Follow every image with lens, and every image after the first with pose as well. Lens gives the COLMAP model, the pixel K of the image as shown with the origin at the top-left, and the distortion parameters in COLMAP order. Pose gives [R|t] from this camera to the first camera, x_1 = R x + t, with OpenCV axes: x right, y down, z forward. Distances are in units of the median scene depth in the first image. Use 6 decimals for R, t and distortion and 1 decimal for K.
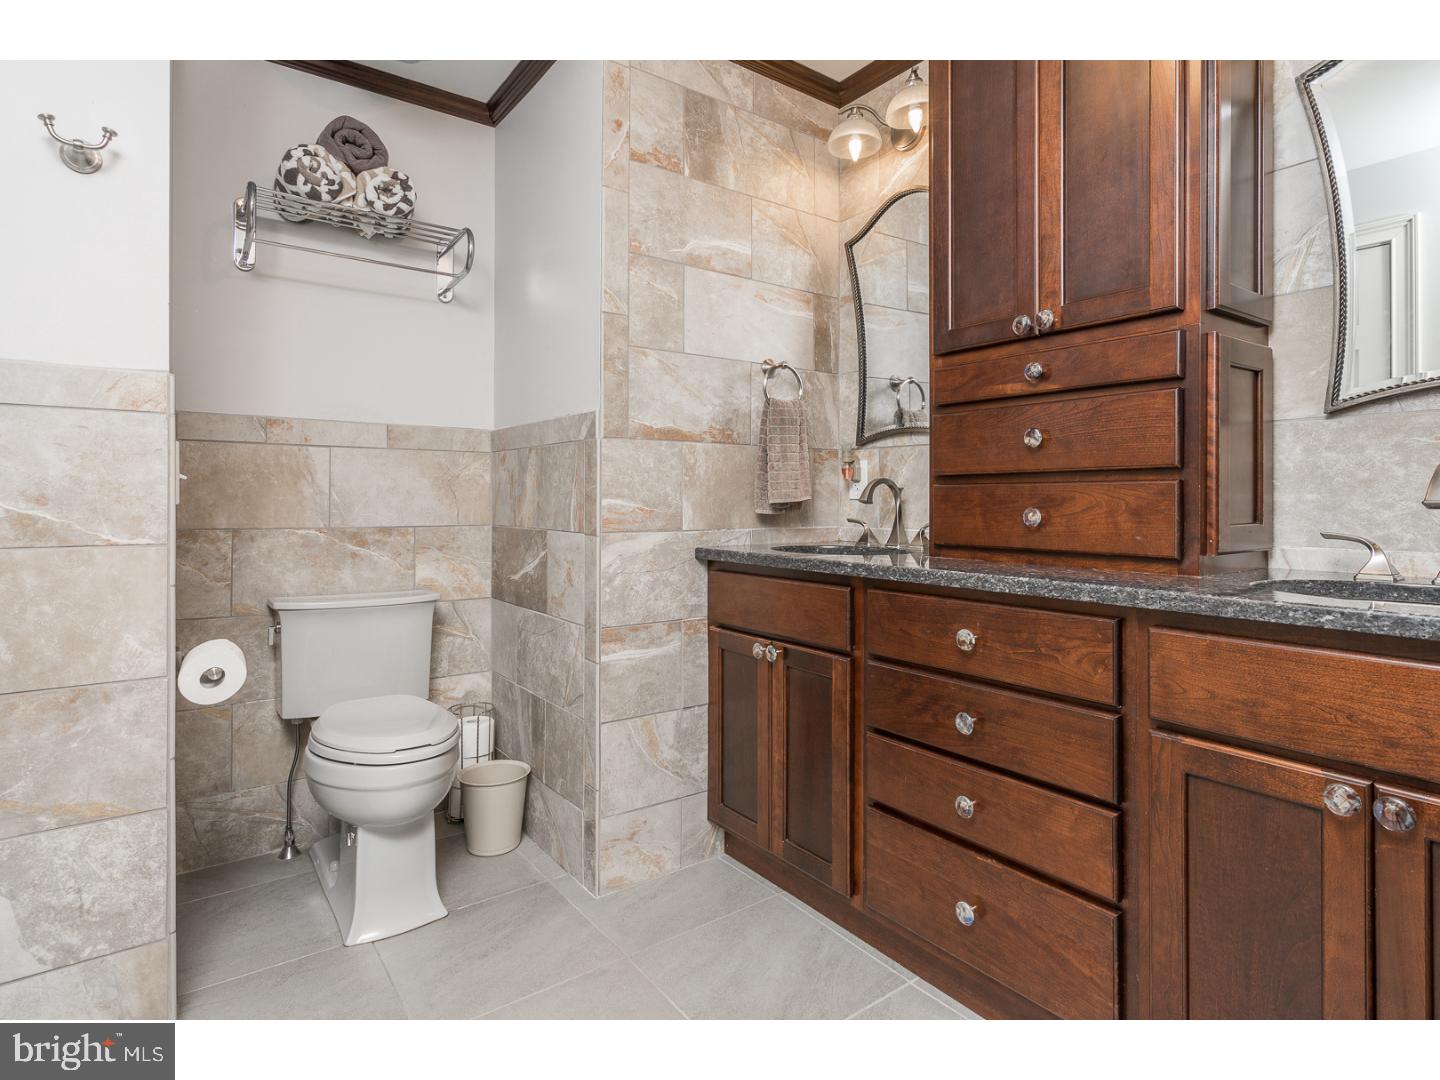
lens RADIAL K [[764.7, 0, 719.5], [0, 764.7, 494.2], [0, 0, 1]] dist [-0.000401, -0.000102]
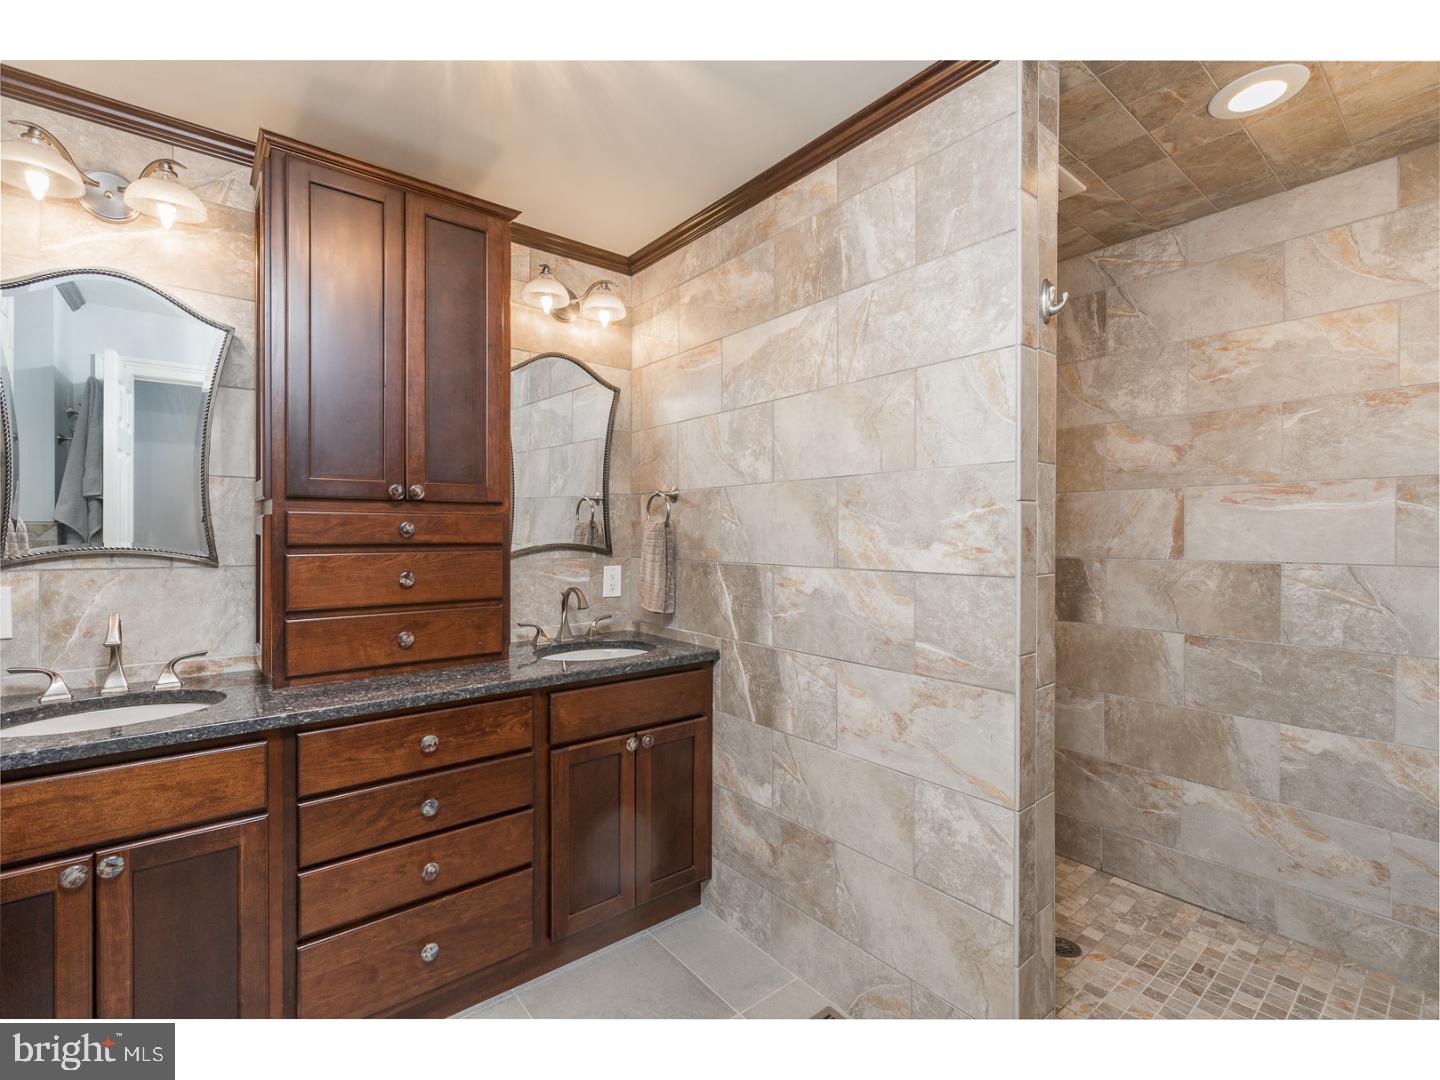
lens RADIAL K [[657.1, 0, 710.2], [0, 657.1, 535.8], [0, 0, 1]] dist [0.001420, 0.000539]
pose [[-0.042945, -0.007007, 0.999053, -0.797983], [-0.005287, 0.999963, 0.006786, -0.169373], [-0.999063, -0.004990, -0.042980, 0.560405]]
